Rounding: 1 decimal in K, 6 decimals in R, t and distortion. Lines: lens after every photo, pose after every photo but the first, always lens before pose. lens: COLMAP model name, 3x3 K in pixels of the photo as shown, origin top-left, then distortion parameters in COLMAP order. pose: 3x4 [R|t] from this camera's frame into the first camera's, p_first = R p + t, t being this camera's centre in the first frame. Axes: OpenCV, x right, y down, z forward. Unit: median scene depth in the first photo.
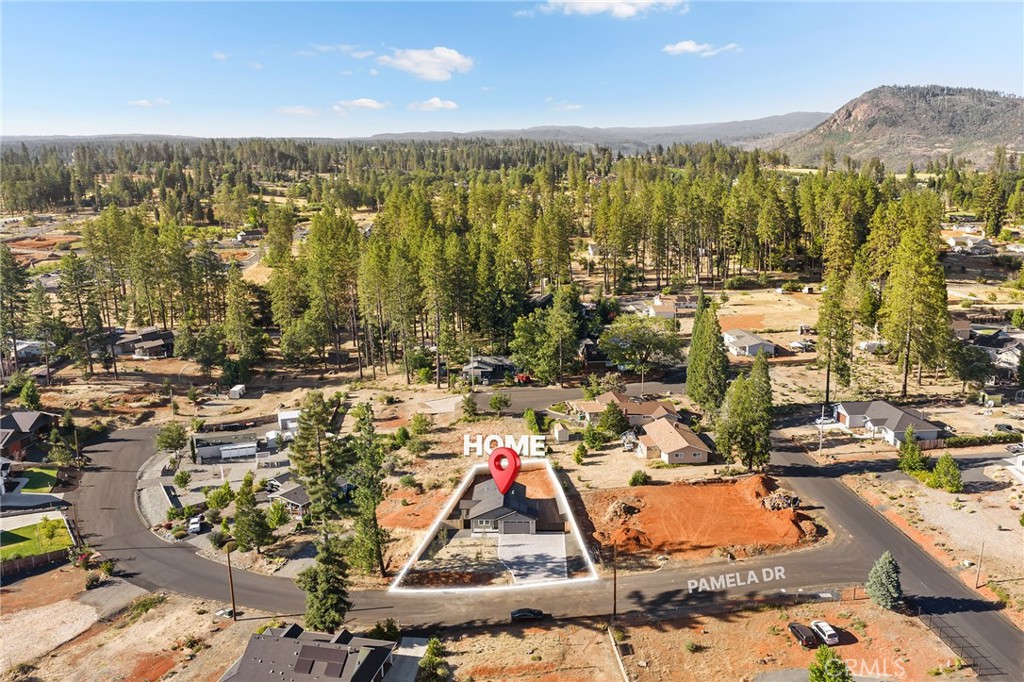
lens RADIAL K [[802.5, 0, 512.0], [0, 802.5, 341.0], [0, 0, 1]] dist [0.003674, 0.004033]
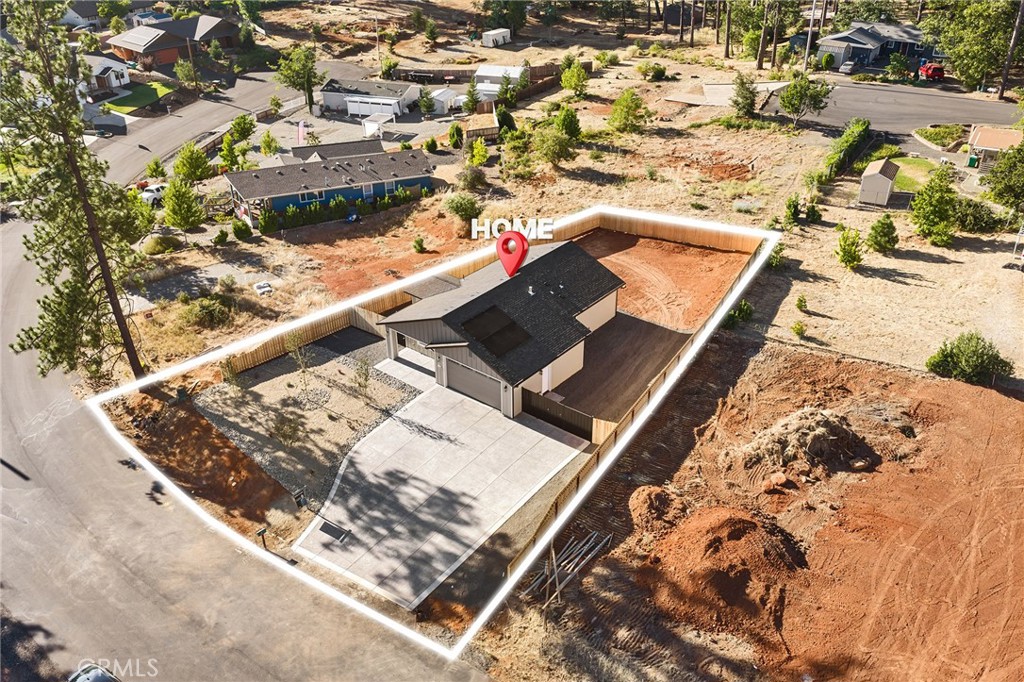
lens RADIAL K [[802.5, 0, 512.0], [0, 802.5, 341.0], [0, 0, 1]] dist [0.003674, 0.004033]
pose [[0.796738, 0.313650, -0.516557, 0.193160], [-0.117499, 0.918856, 0.376692, 0.070490], [0.592792, -0.239430, 0.768942, 0.702911]]
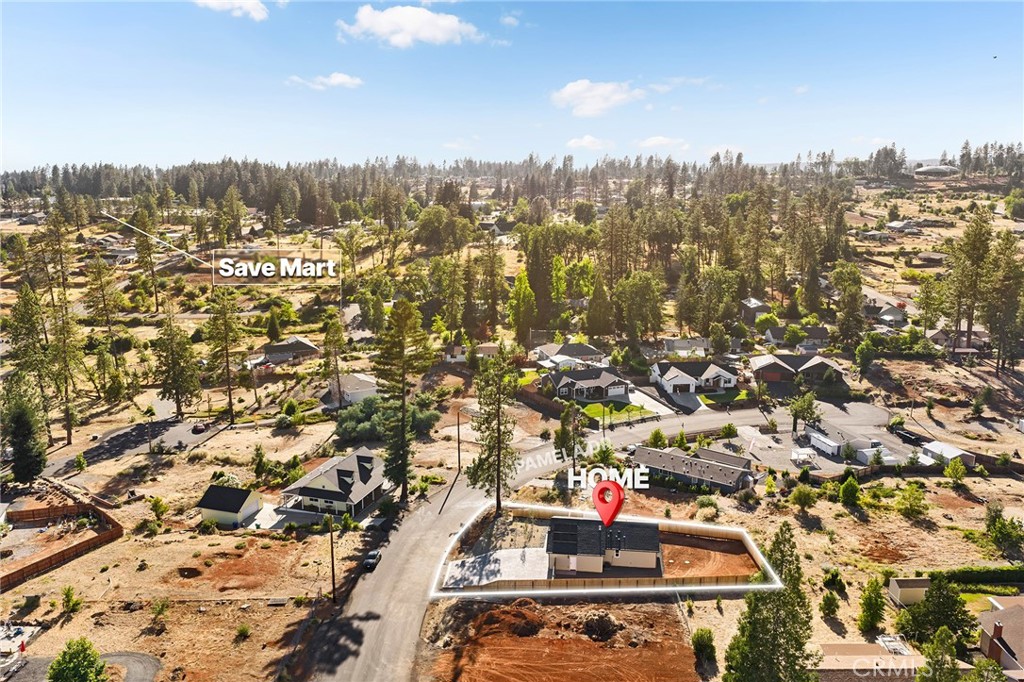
lens RADIAL K [[802.5, 0, 512.0], [0, 802.5, 341.0], [0, 0, 1]] dist [0.003674, 0.004033]
pose [[-0.094589, 0.207138, -0.973728, 0.722696], [-0.204784, 0.953147, 0.222653, -0.135431], [0.974226, 0.220465, -0.047738, 0.914212]]
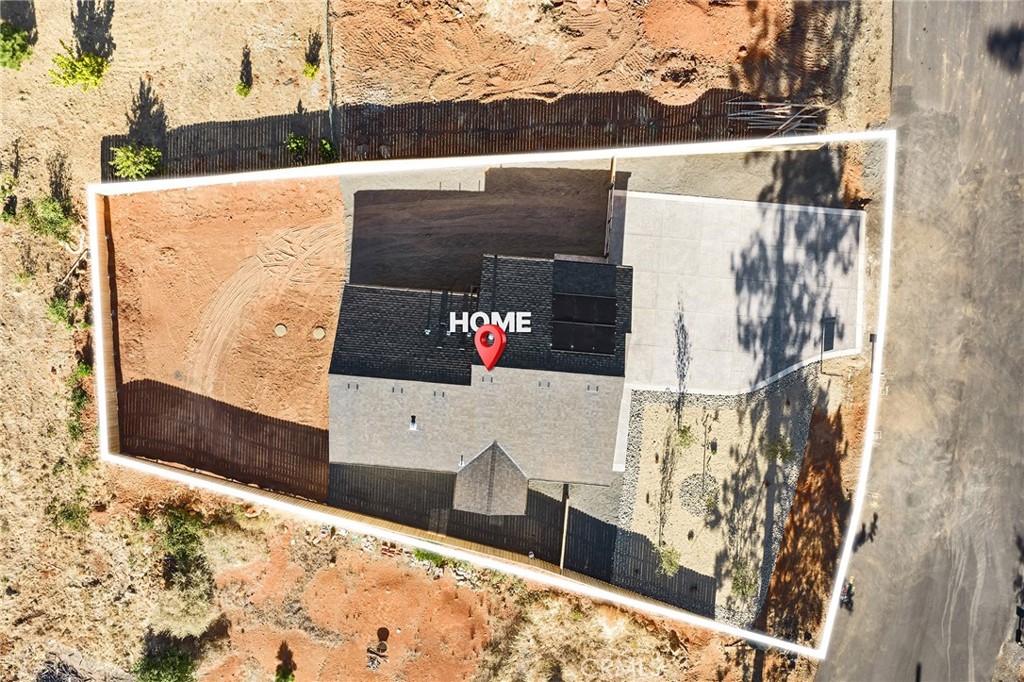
lens RADIAL K [[802.5, 0, 512.0], [0, 802.5, 341.0], [0, 0, 1]] dist [0.003674, 0.004033]
pose [[0.046002, -0.995743, -0.079871, 0.027694], [0.255835, -0.065545, 0.964496, -0.091289], [-0.965625, -0.064803, 0.251731, 0.918904]]
